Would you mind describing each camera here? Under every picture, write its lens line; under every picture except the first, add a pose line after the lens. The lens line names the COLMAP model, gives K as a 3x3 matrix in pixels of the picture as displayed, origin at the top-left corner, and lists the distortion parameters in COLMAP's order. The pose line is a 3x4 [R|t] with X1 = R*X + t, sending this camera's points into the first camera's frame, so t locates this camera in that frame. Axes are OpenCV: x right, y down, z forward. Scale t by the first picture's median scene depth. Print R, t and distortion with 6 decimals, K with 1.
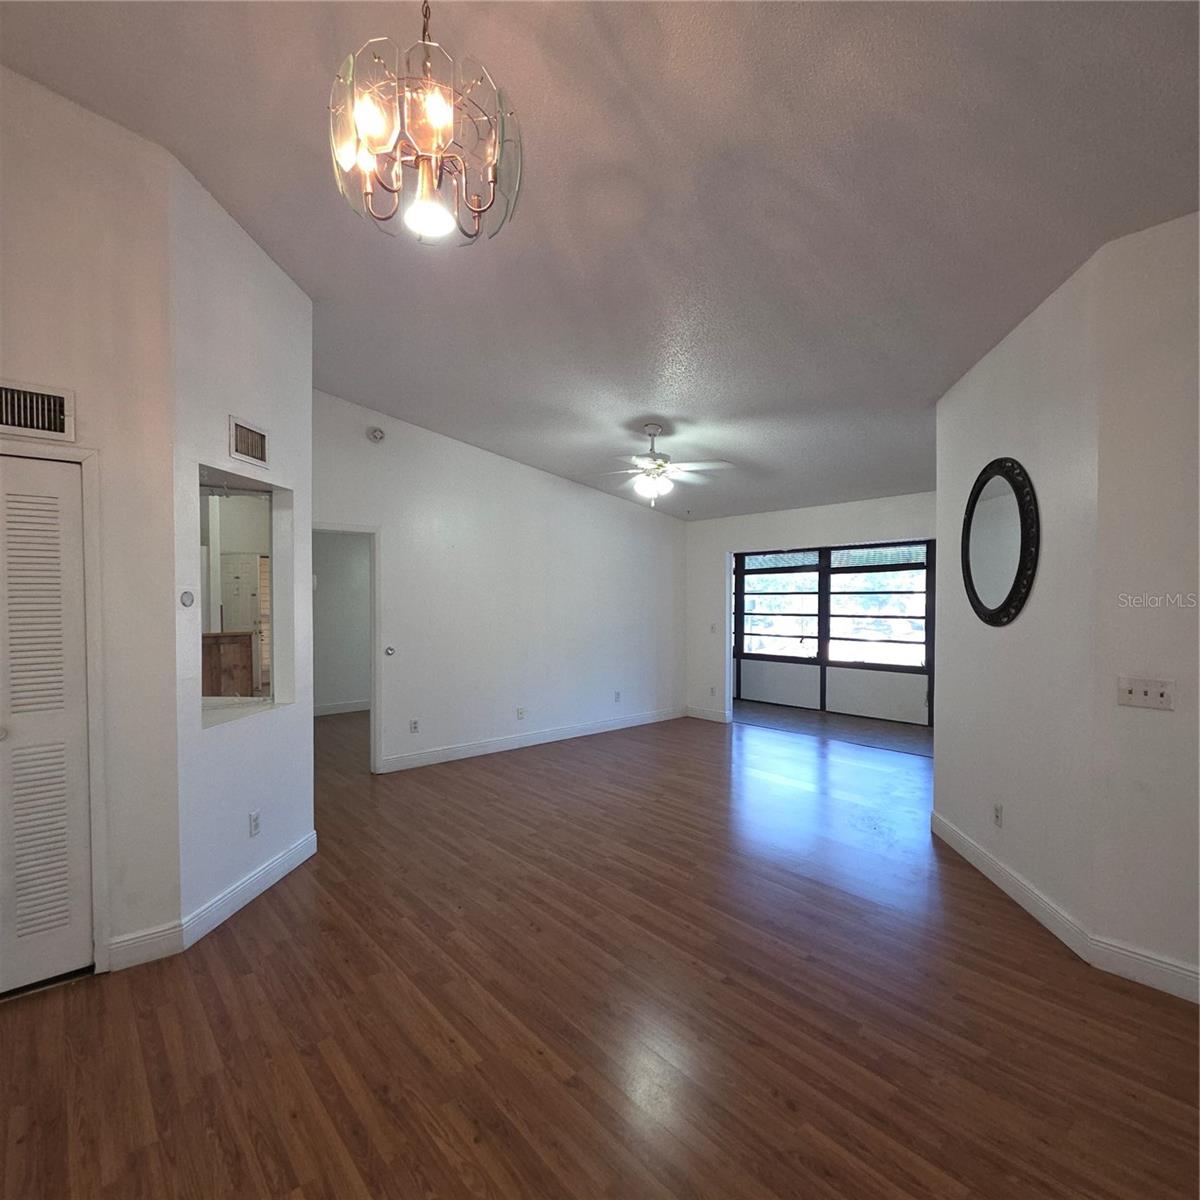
lens RADIAL K [[628.5, 0, 590.6], [0, 628.5, 608.2], [0, 0, 1]] dist [0.011150, -0.006245]
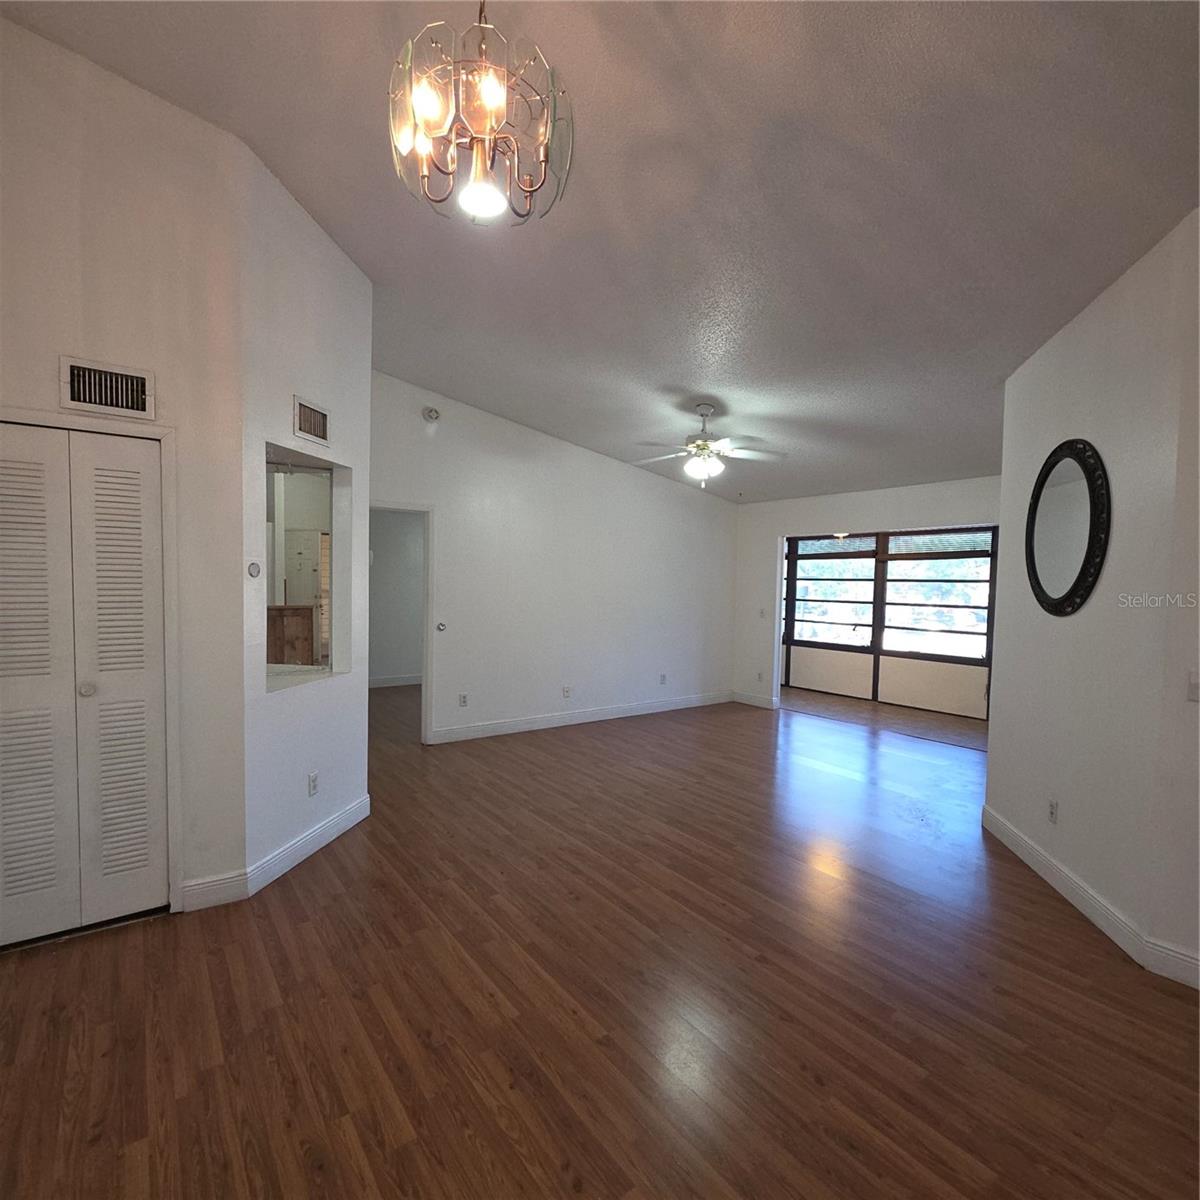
lens RADIAL K [[628.5, 0, 591.2], [0, 628.5, 608.0], [0, 0, 1]] dist [0.011150, -0.006245]
pose [[0.996688, 0.024934, -0.077398, 0.008343], [-0.022842, 0.999353, 0.027795, 0.006420], [0.078041, -0.025935, 0.996613, -0.012471]]
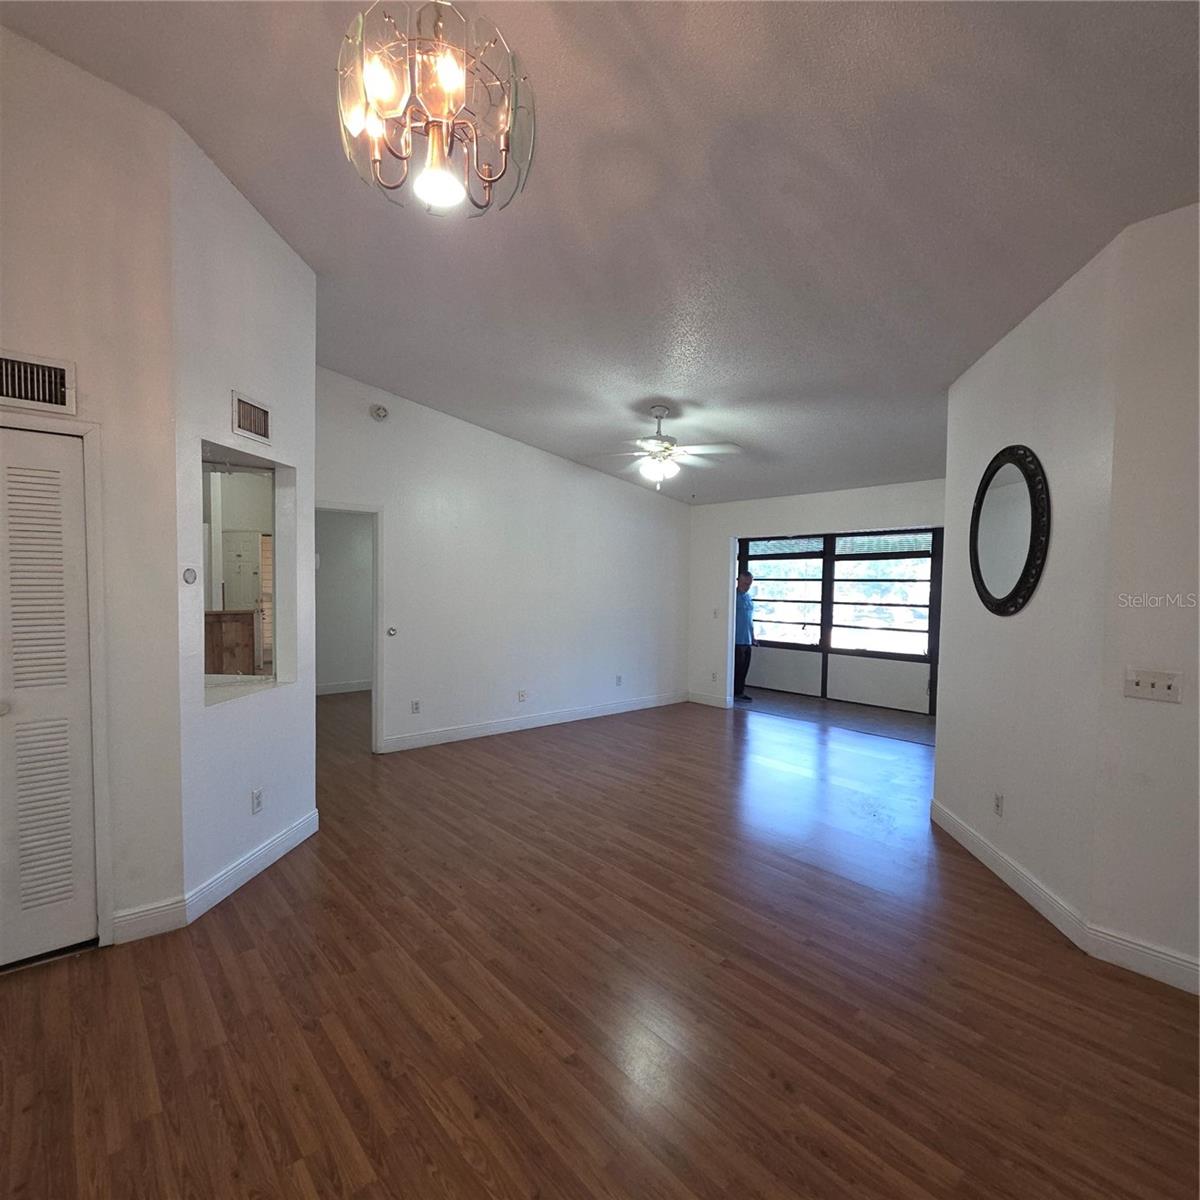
lens RADIAL K [[628.5, 0, 590.5], [0, 628.5, 607.8], [0, 0, 1]] dist [0.011150, -0.006245]
pose [[0.999885, 0.015035, -0.001794, -0.005430], [-0.014984, 0.999561, 0.025541, 0.000331], [0.002177, -0.025511, 0.999672, 0.006115]]
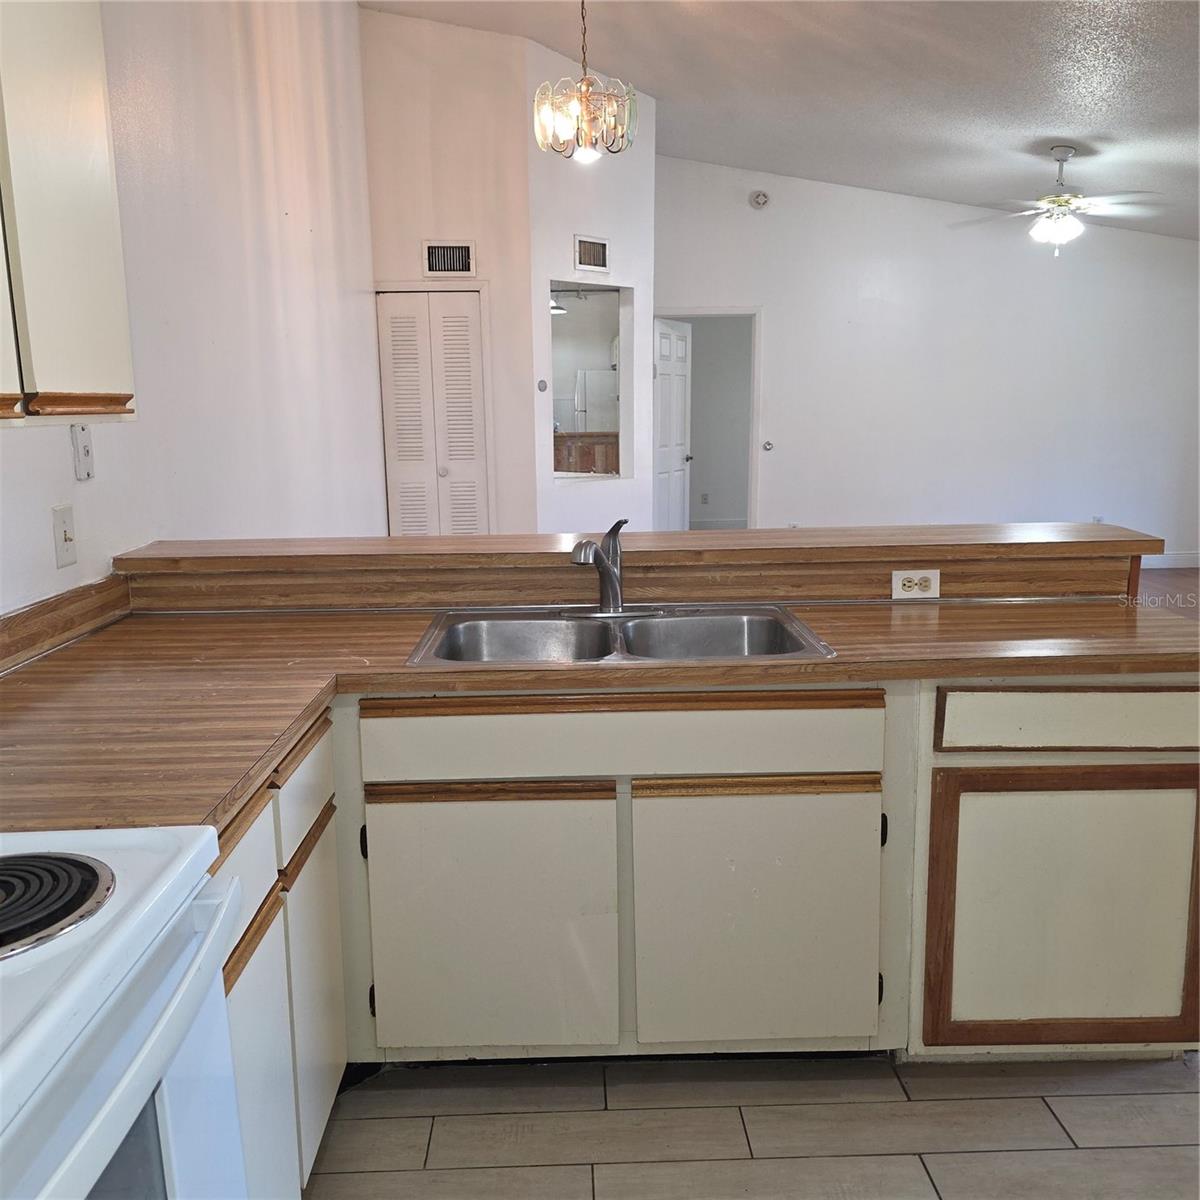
lens RADIAL K [[1058.0, 0, 596.2], [0, 1058.0, 604.1], [0, 0, 1]] dist [0.036714, -0.038979]
pose [[0.785259, 0.106163, -0.609998, 0.861272], [0.001704, 0.984817, 0.173589, 0.050763], [0.619165, -0.137351, 0.773156, -0.731552]]
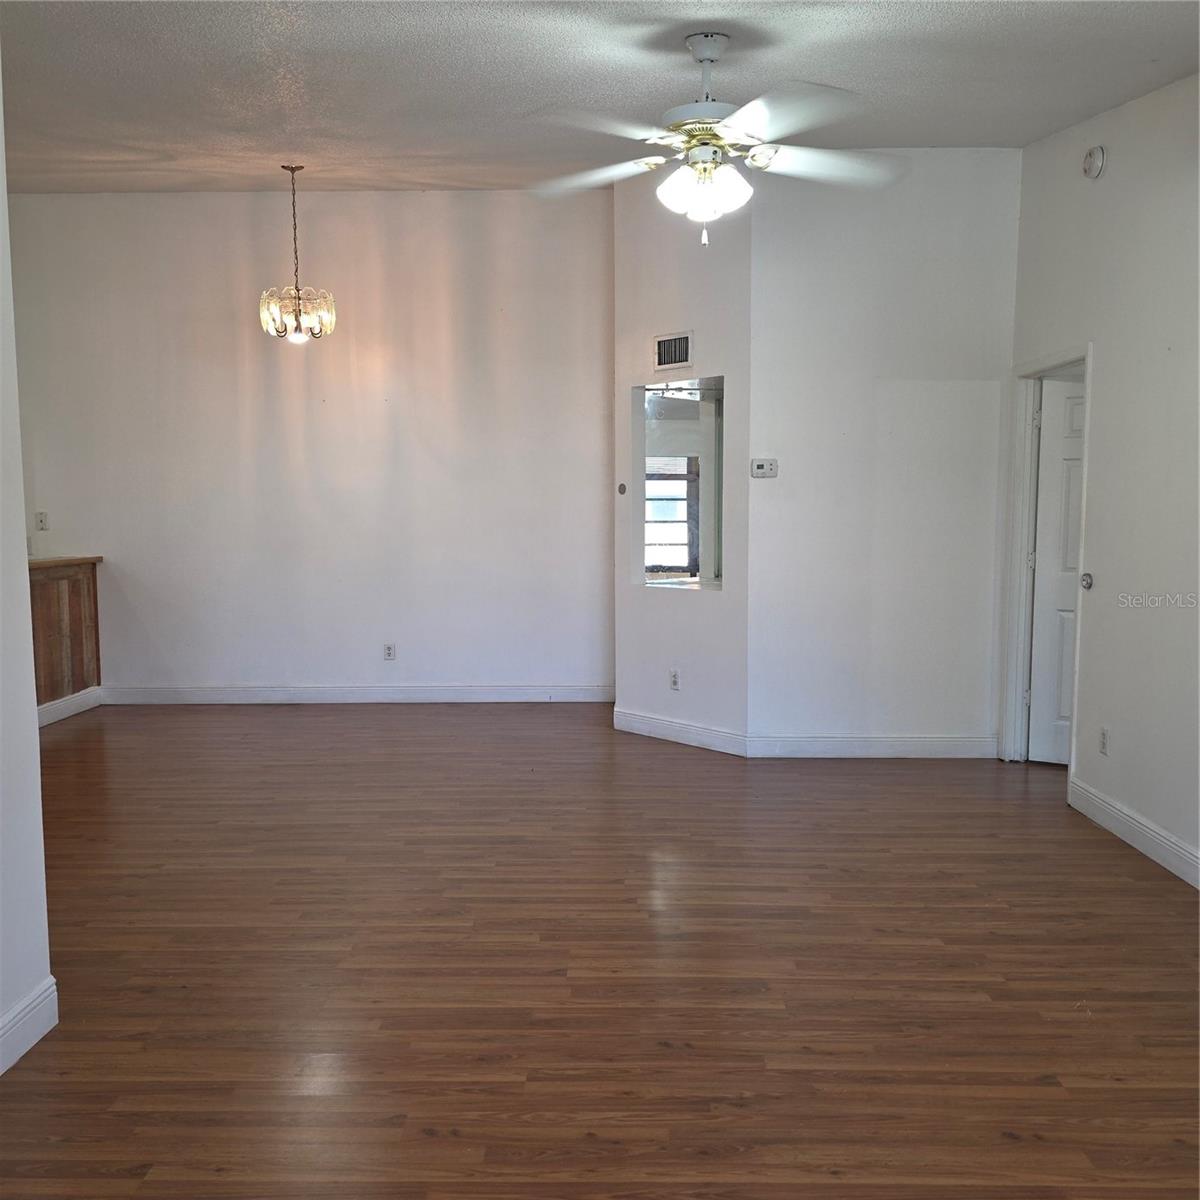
lens RADIAL K [[1059.8, 0, 599.1], [0, 1059.8, 603.1], [0, 0, 1]] dist [0.075418, -0.079051]
pose [[-0.650097, 0.060370, -0.757450, 1.160913], [-0.015246, 0.995602, 0.092436, 0.019279], [0.759699, 0.071640, -0.646317, 2.413651]]
